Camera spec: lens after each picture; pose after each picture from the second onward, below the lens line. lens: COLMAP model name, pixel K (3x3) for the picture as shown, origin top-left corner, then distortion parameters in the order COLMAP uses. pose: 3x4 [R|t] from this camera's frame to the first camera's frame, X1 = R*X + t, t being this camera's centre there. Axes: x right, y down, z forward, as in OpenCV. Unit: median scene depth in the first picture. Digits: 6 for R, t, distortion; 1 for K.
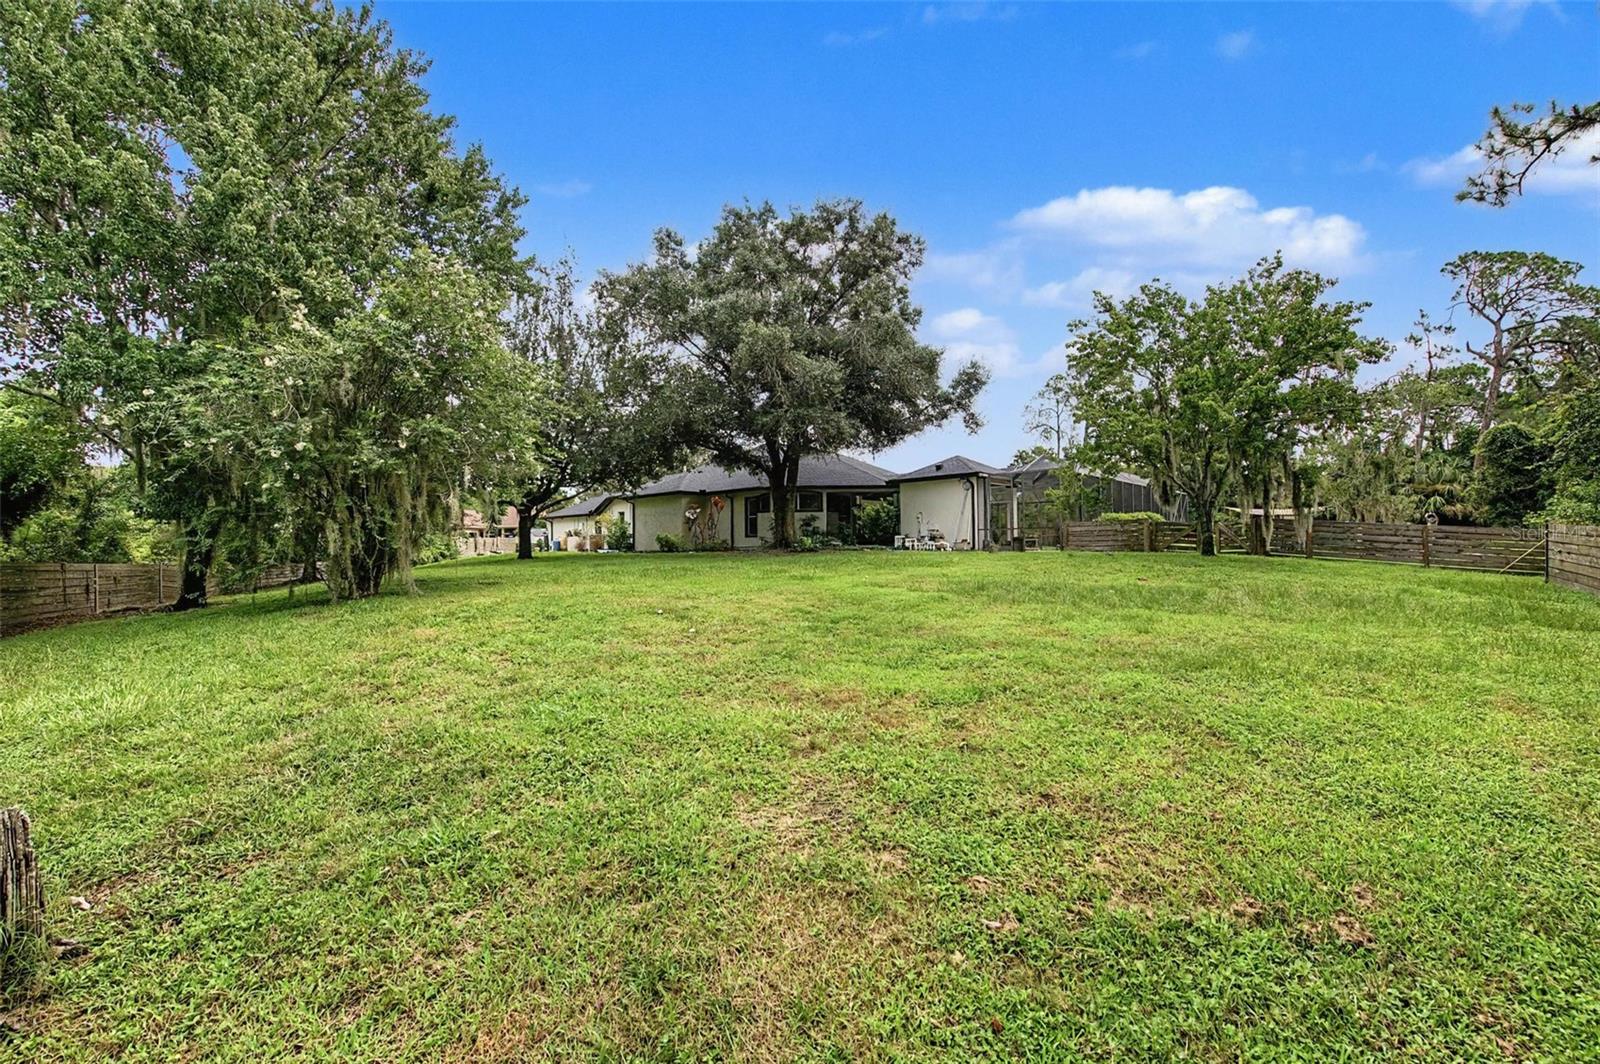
lens RADIAL K [[625.8, 0, 801.0], [0, 625.8, 529.8], [0, 0, 1]] dist [0.003429, -0.002967]
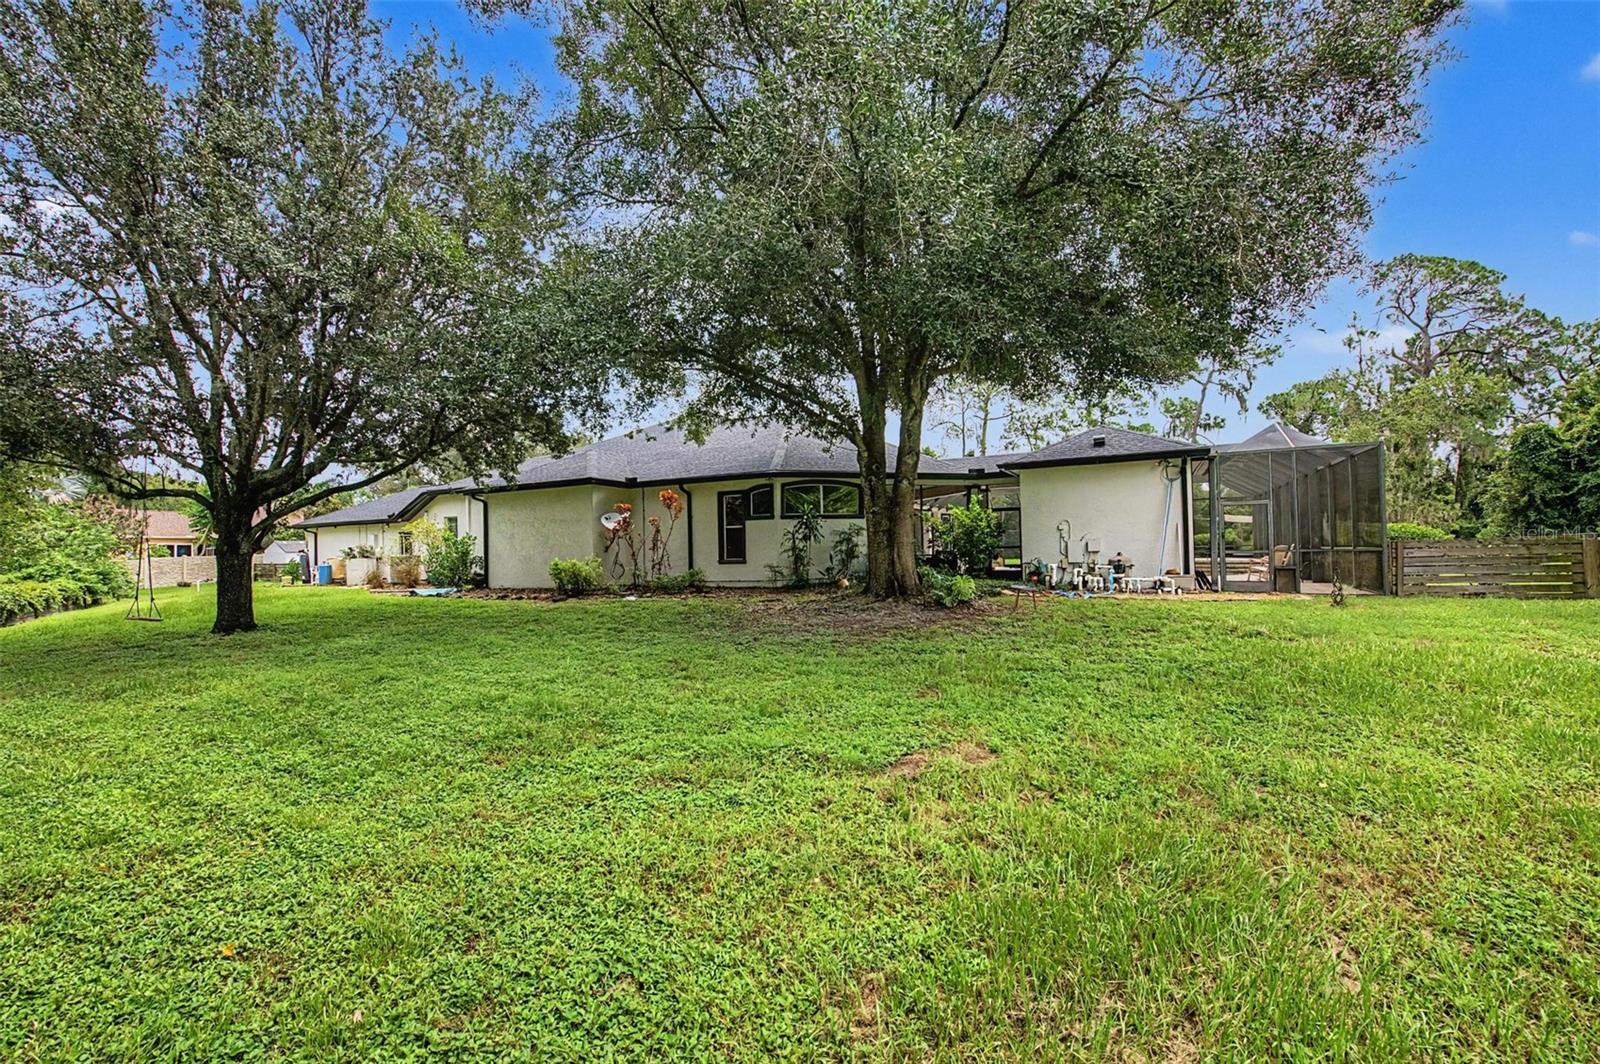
lens RADIAL K [[629.4, 0, 800.9], [0, 629.4, 534.3], [0, 0, 1]] dist [0.004888, -0.004105]
pose [[0.963708, -0.004608, 0.266918, -0.160218], [0.004871, 0.999988, -0.000325, -0.013097], [-0.266913, 0.001613, 0.963719, 0.423028]]
